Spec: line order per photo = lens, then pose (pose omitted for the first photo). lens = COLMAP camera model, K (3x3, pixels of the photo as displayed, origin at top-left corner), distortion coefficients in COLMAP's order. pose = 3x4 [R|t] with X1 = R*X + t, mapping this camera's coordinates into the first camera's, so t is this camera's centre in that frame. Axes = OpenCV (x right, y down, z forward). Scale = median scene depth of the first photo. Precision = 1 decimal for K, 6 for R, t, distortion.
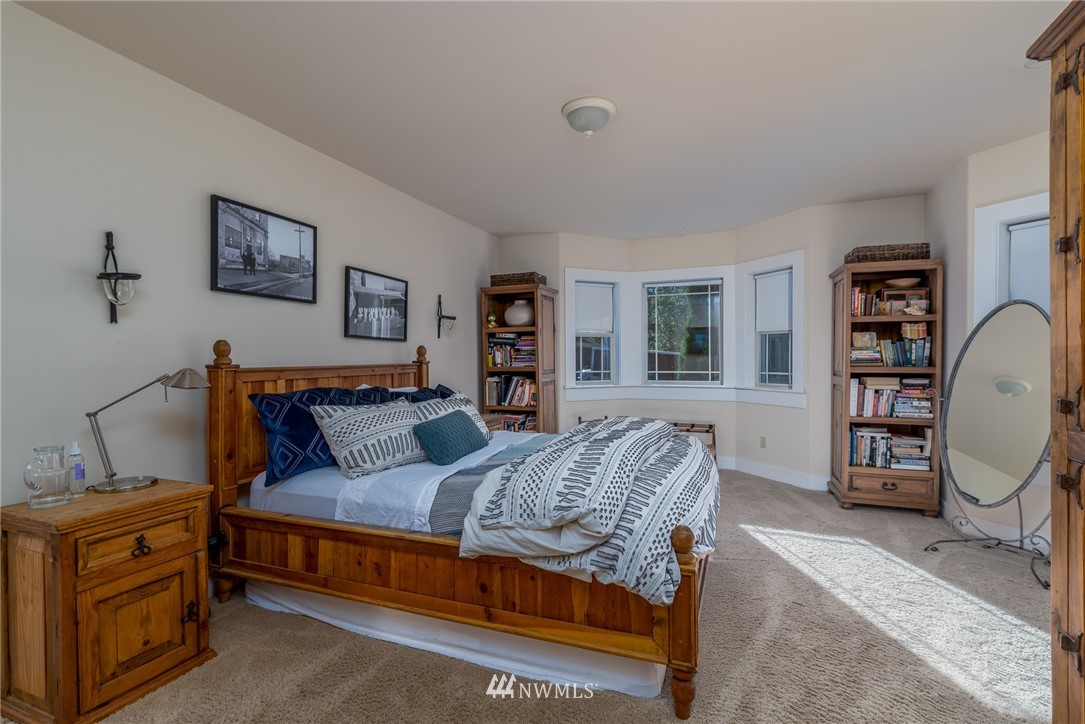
lens RADIAL K [[494.3, 0, 545.3], [0, 494.3, 365.4], [0, 0, 1]] dist [-0.000141, -0.000390]
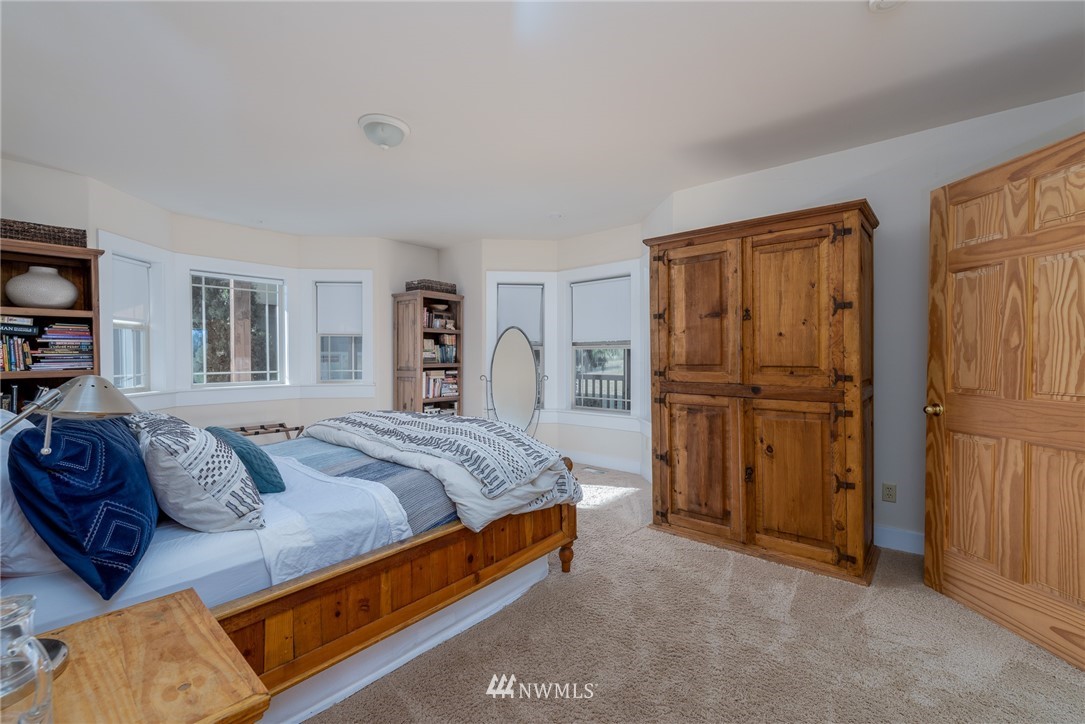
lens RADIAL K [[472.9, 0, 543.1], [0, 472.9, 358.9], [0, 0, 1]] dist [0.001151, 0.000175]
pose [[0.325275, -0.002606, 0.945616, -0.554310], [0.015350, 0.999879, -0.002524, -0.001778], [-0.945495, 0.015337, 0.325275, 0.242987]]
